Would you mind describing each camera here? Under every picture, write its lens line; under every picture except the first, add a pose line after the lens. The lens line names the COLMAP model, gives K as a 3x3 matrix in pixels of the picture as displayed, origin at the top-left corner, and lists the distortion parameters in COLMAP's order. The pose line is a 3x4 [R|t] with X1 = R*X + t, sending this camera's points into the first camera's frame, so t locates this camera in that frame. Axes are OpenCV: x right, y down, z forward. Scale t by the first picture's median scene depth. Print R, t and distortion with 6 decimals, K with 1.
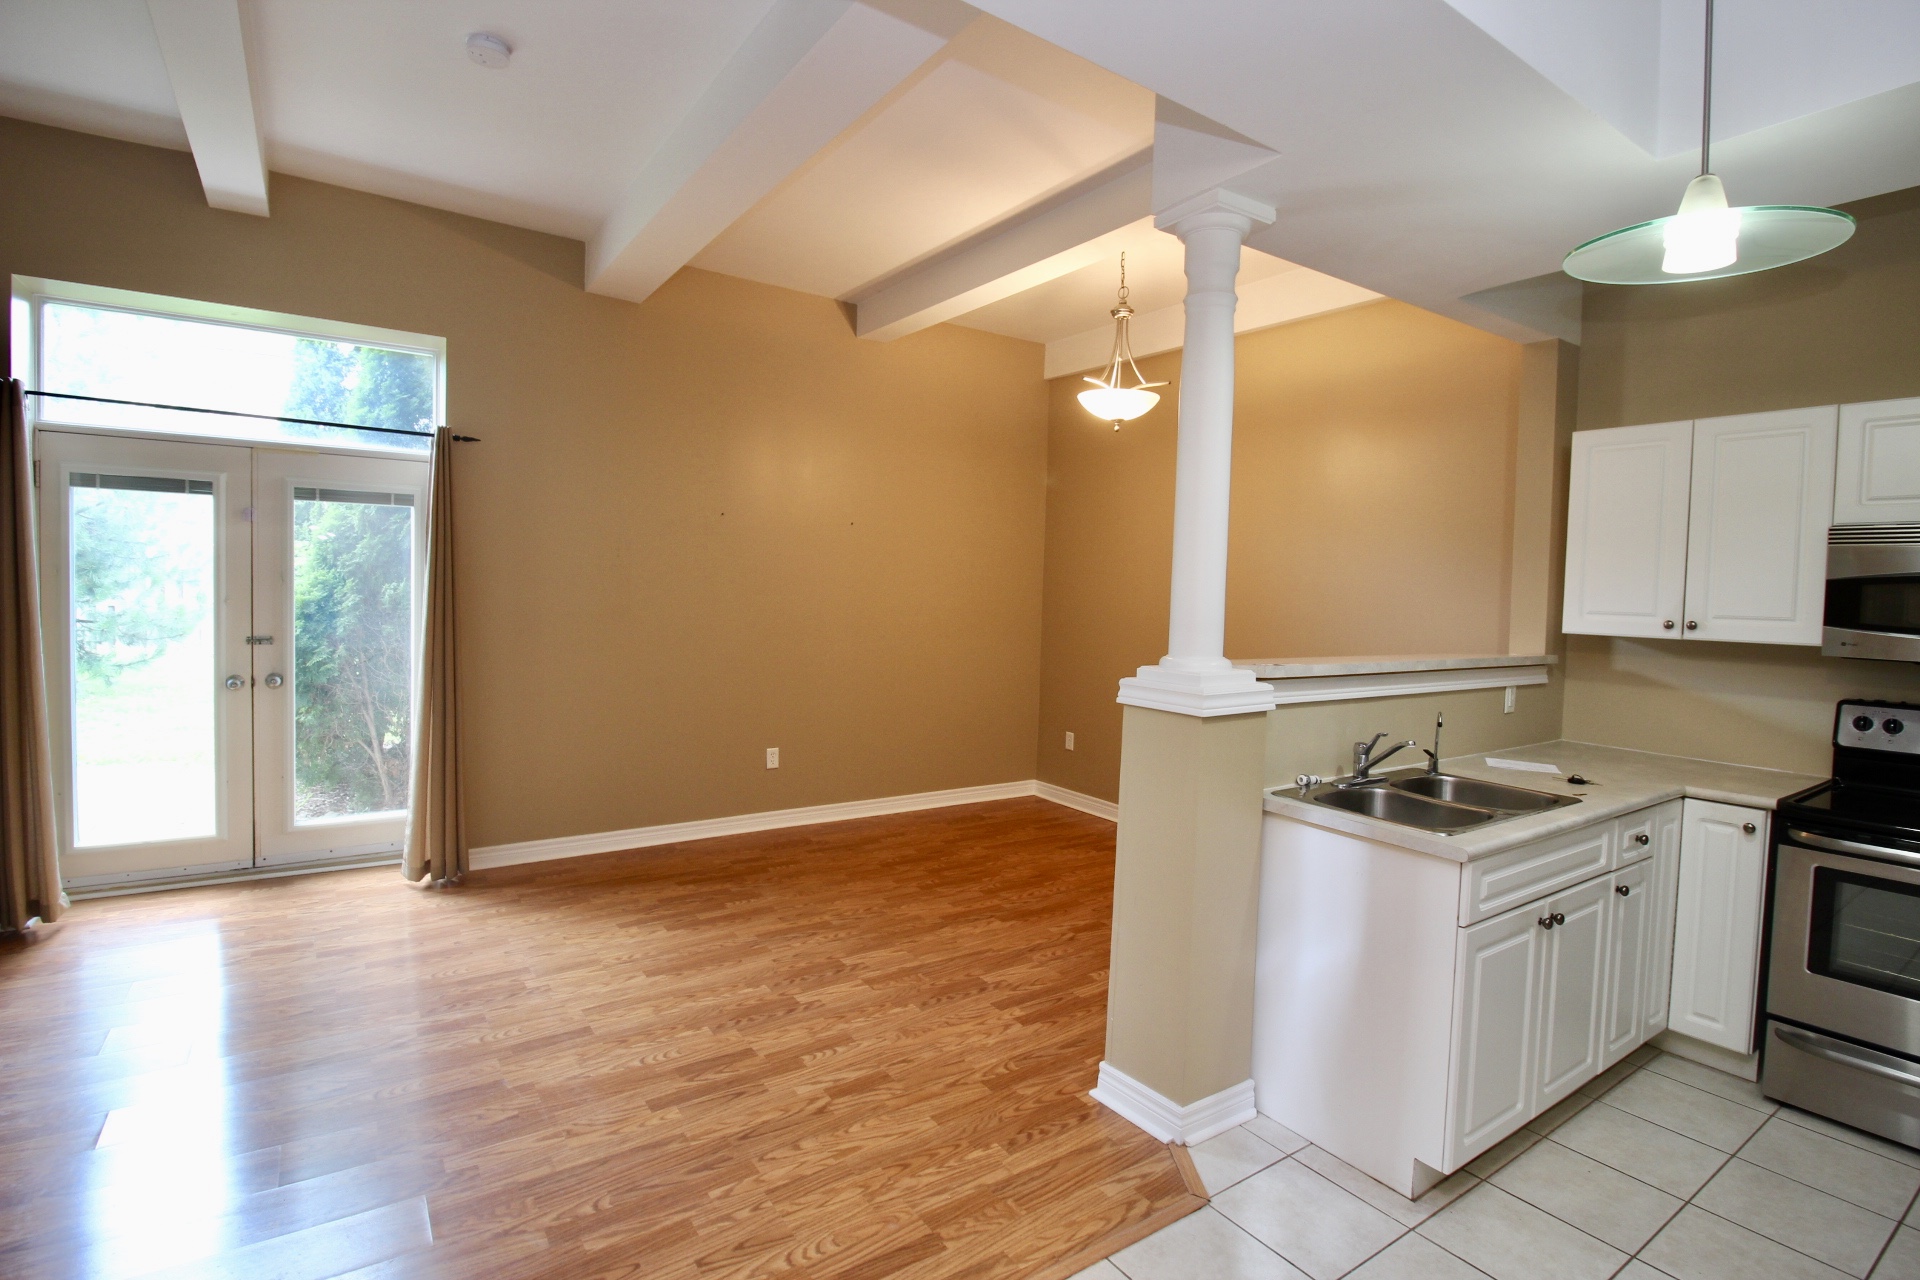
lens RADIAL K [[912.2, 0, 963.8], [0, 912.2, 623.7], [0, 0, 1]] dist [0.001675, -0.014672]
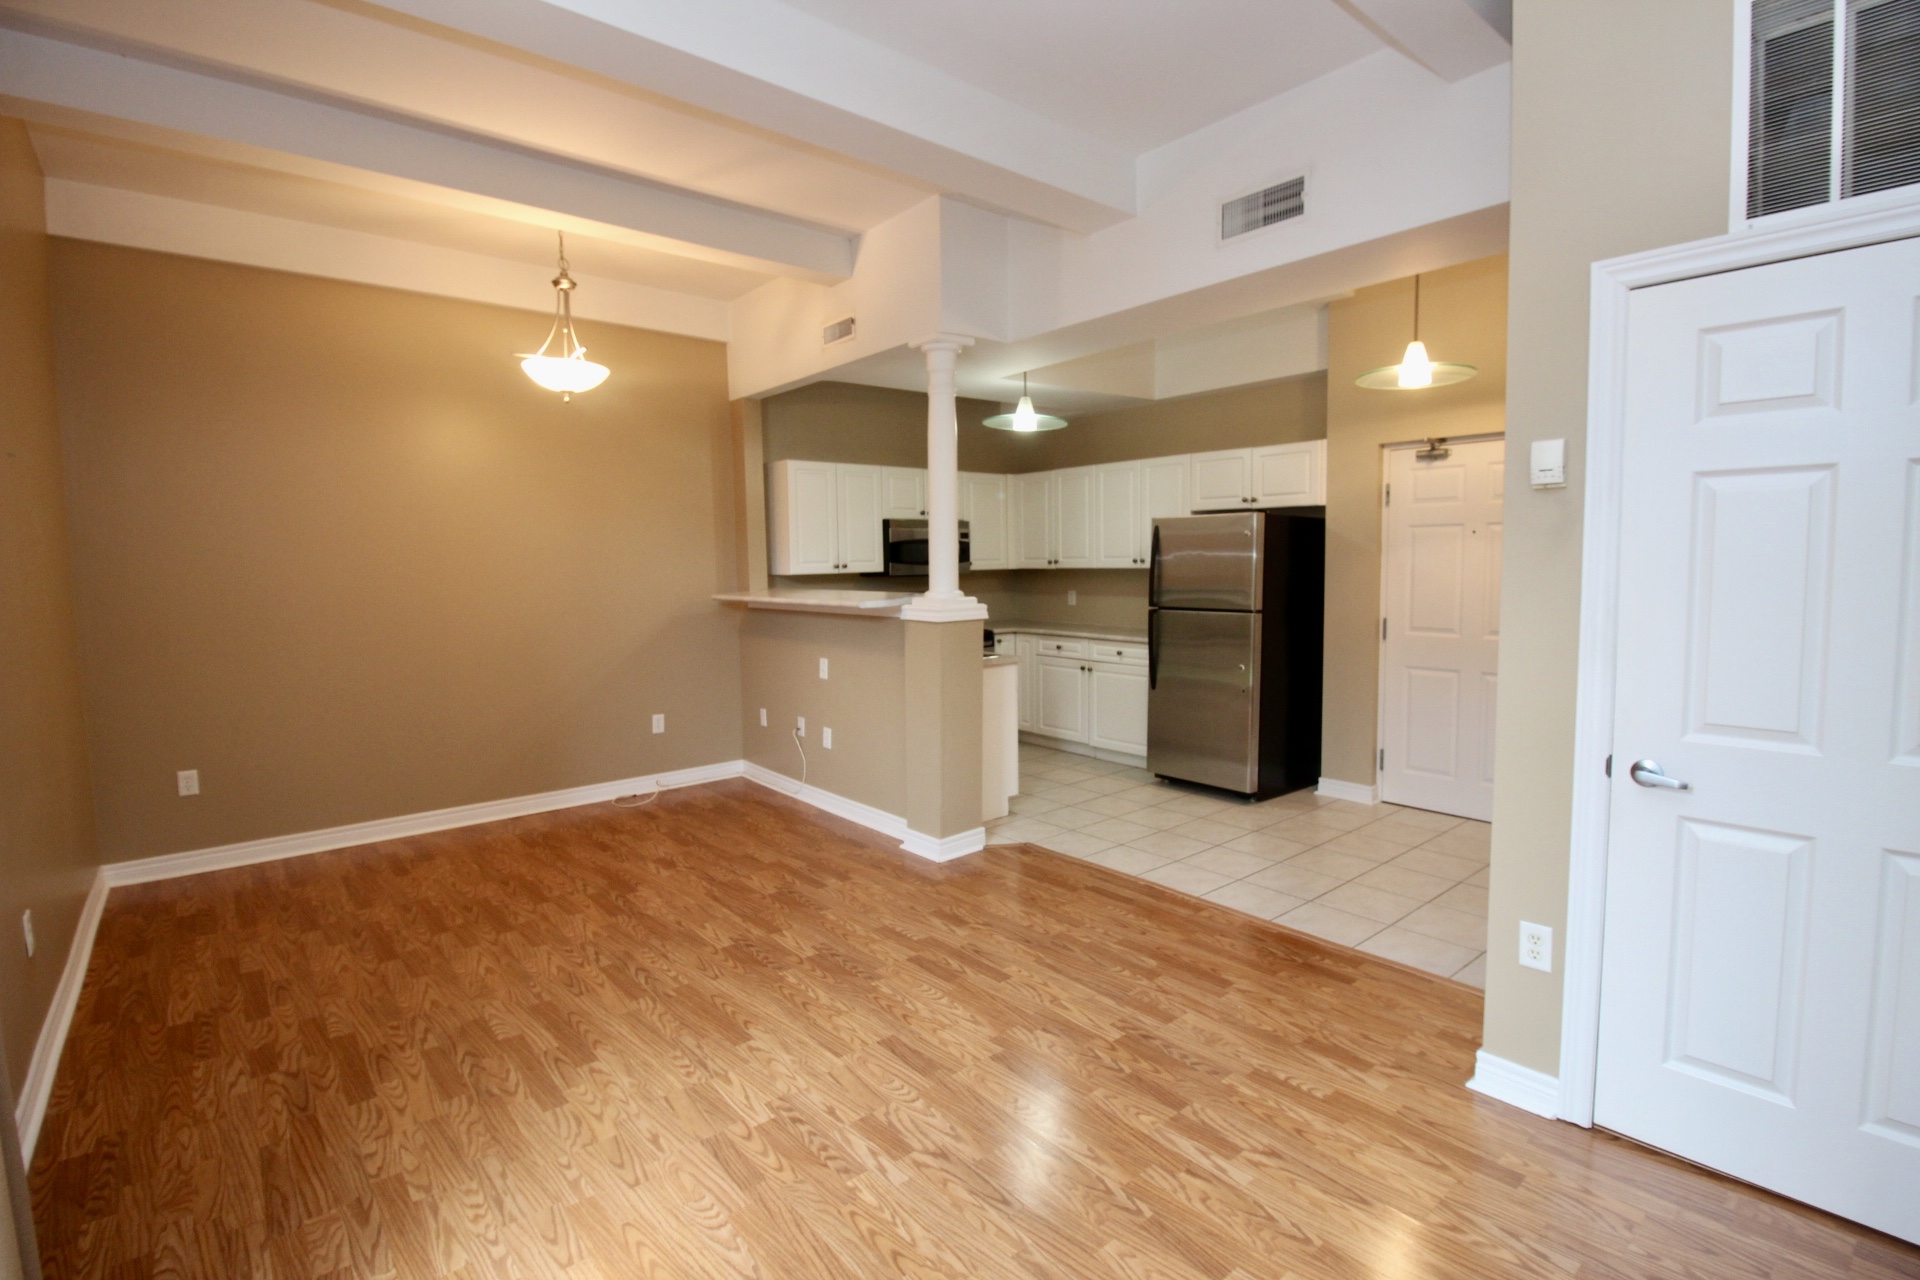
lens RADIAL K [[890.8, 0, 960.0], [0, 890.8, 640.0], [0, 0, 1]] dist [-0.003933, -0.012413]
pose [[-0.089504, -0.119995, 0.988732, -1.213510], [0.053553, 0.990700, 0.125082, -0.069954], [-0.994546, 0.064145, -0.082246, 0.924201]]
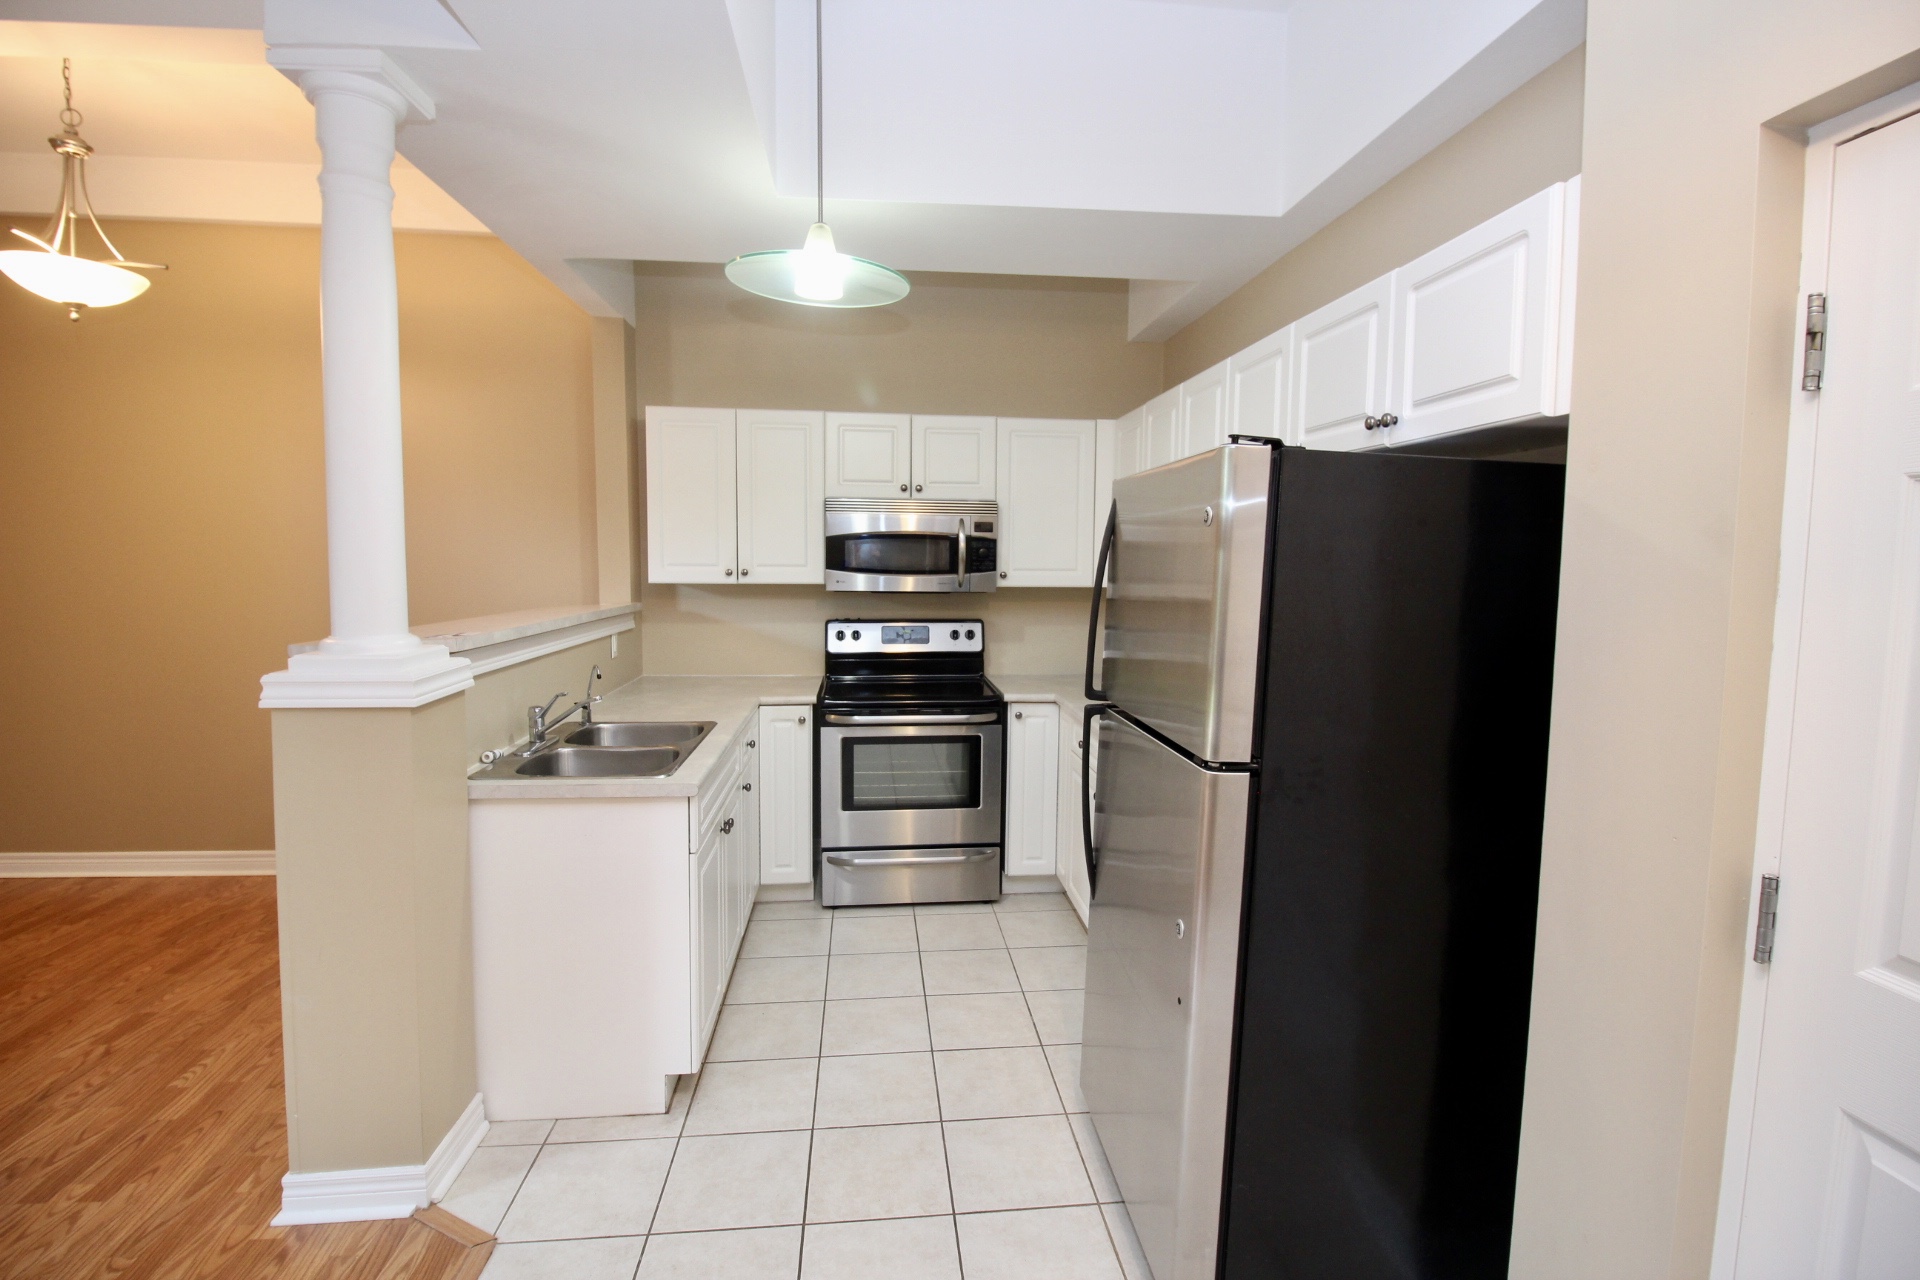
lens RADIAL K [[883.6, 0, 958.2], [0, 883.6, 631.4], [0, 0, 1]] dist [0.001072, -0.012600]
pose [[0.480437, -0.095594, 0.871804, -0.147737], [0.037747, 0.995375, 0.088342, -0.014091], [-0.876216, -0.009535, 0.481823, 0.136166]]
